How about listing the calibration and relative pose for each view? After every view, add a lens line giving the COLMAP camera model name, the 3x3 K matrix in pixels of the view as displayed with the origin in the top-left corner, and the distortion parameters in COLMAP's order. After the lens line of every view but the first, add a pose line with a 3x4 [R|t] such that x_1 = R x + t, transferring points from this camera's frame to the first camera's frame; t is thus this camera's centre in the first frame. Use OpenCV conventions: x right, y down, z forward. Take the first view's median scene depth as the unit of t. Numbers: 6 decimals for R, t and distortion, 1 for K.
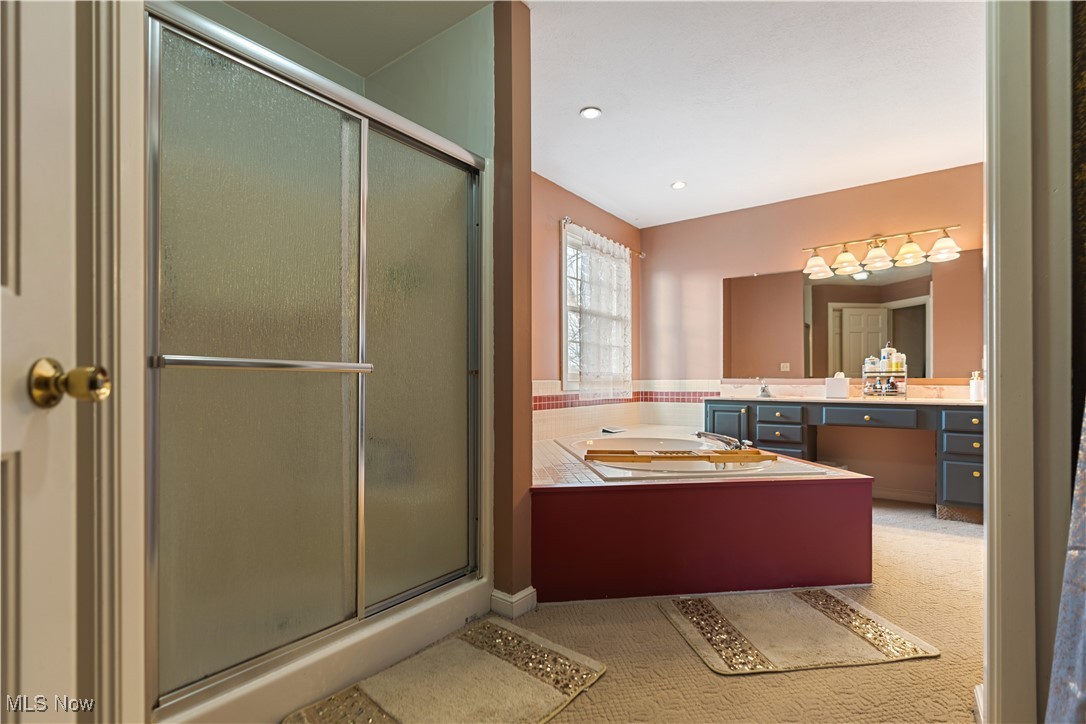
lens RADIAL K [[499.5, 0, 546.5], [0, 499.5, 366.7], [0, 0, 1]] dist [-0.005255, -0.000321]
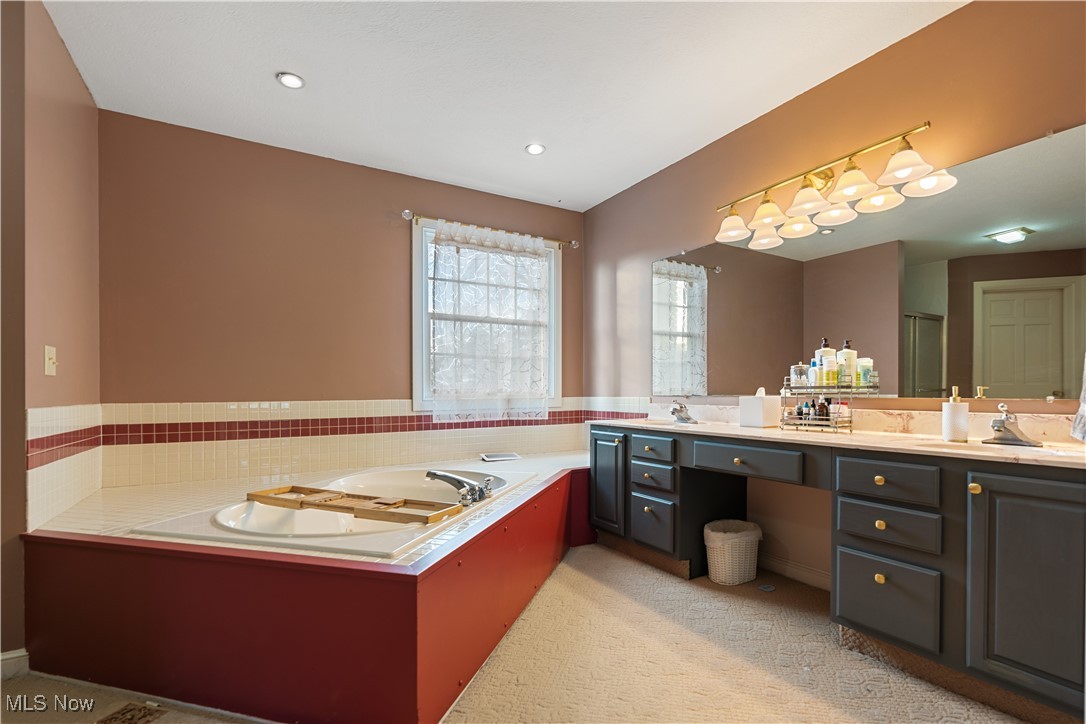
lens RADIAL K [[493.6, 0, 543.0], [0, 493.6, 372.7], [0, 0, 1]] dist [-0.006860, -0.000456]
pose [[0.924405, -0.018866, -0.380944, 0.593644], [0.015719, 0.999812, -0.011370, -0.005948], [0.381087, 0.004523, 0.924528, 0.295562]]
